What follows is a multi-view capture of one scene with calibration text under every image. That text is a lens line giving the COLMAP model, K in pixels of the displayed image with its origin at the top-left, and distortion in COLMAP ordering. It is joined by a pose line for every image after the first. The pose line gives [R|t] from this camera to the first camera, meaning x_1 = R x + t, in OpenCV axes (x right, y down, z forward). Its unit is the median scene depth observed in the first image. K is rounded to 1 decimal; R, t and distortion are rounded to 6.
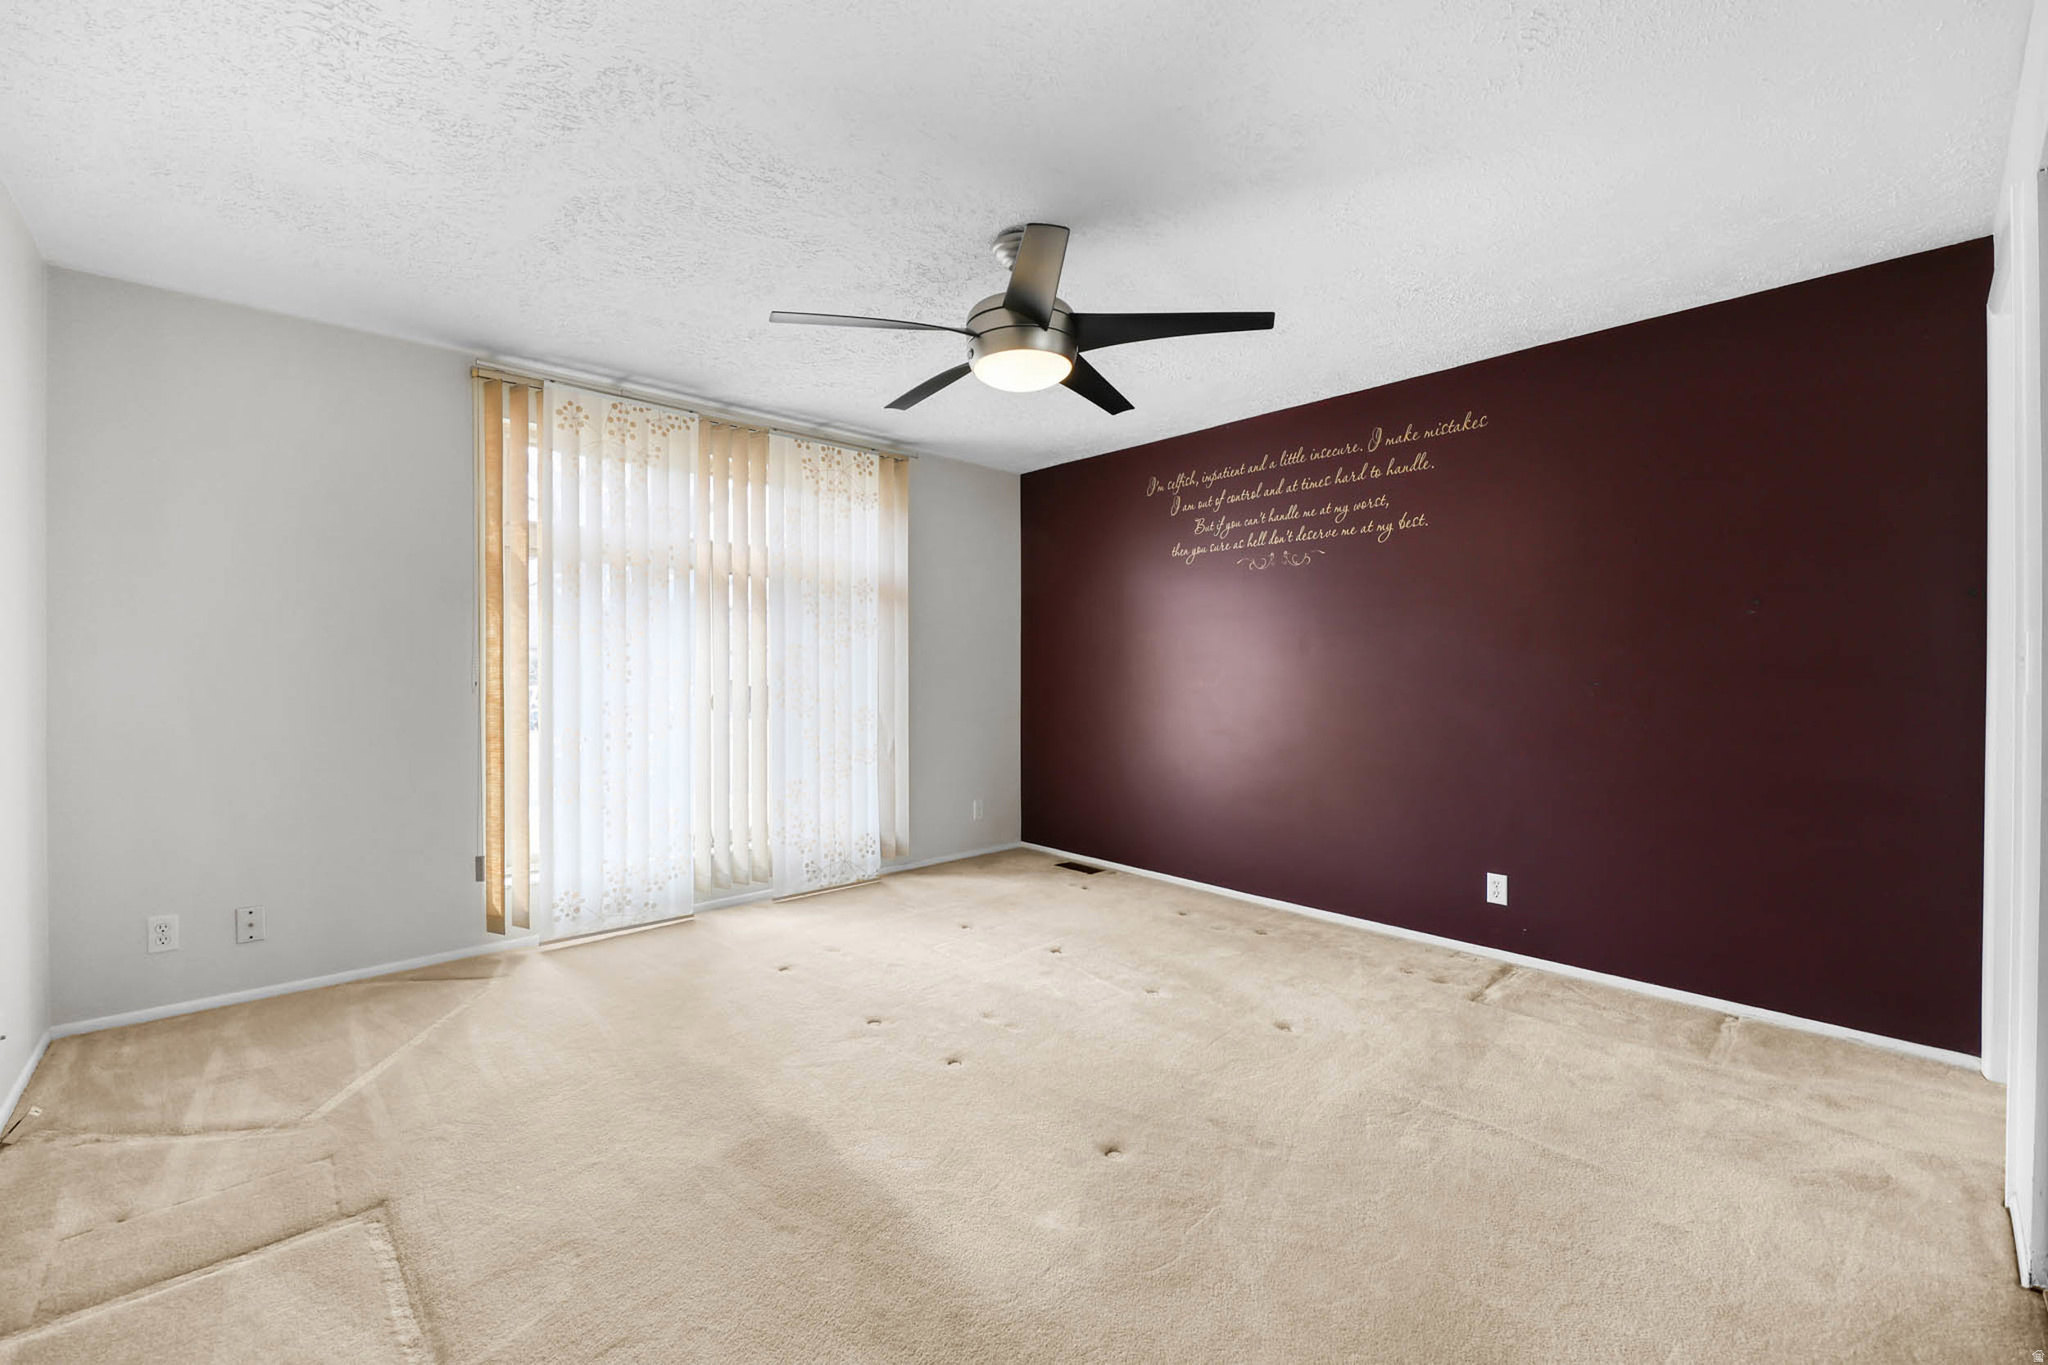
lens RADIAL K [[860.2, 0, 1019.9], [0, 860.2, 680.2], [0, 0, 1]] dist [-0.000891, -0.001895]
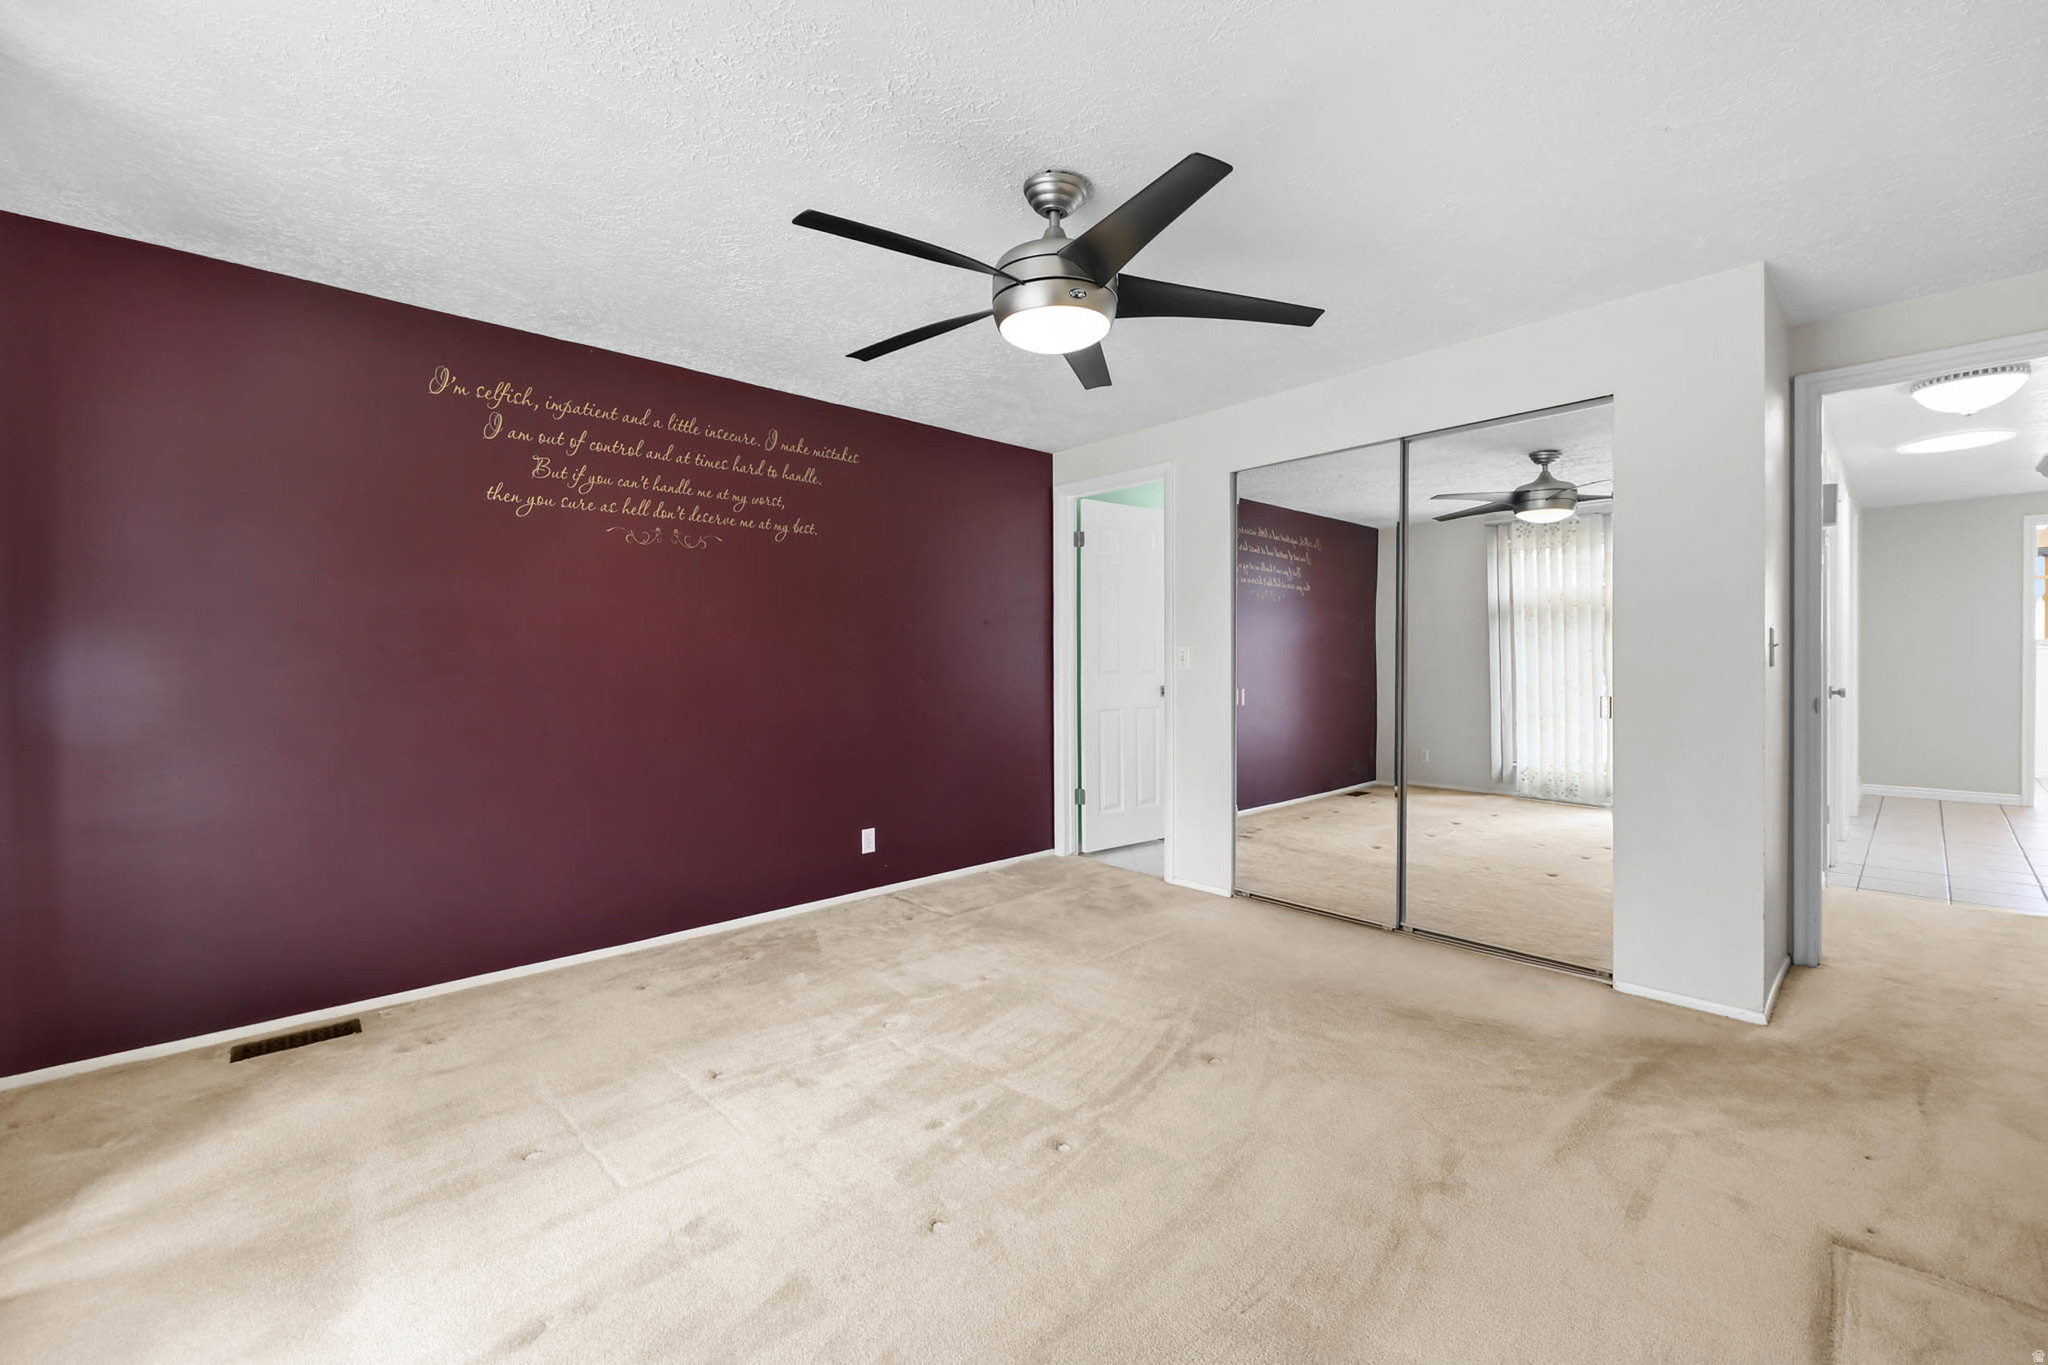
lens RADIAL K [[860.2, 0, 1018.9], [0, 860.2, 669.1], [0, 0, 1]] dist [-0.000891, -0.001895]
pose [[-0.031013, -0.013554, 0.999427, -0.681825], [0.016219, 0.999770, 0.014062, -0.018345], [-0.999387, 0.016645, -0.030786, 0.811435]]
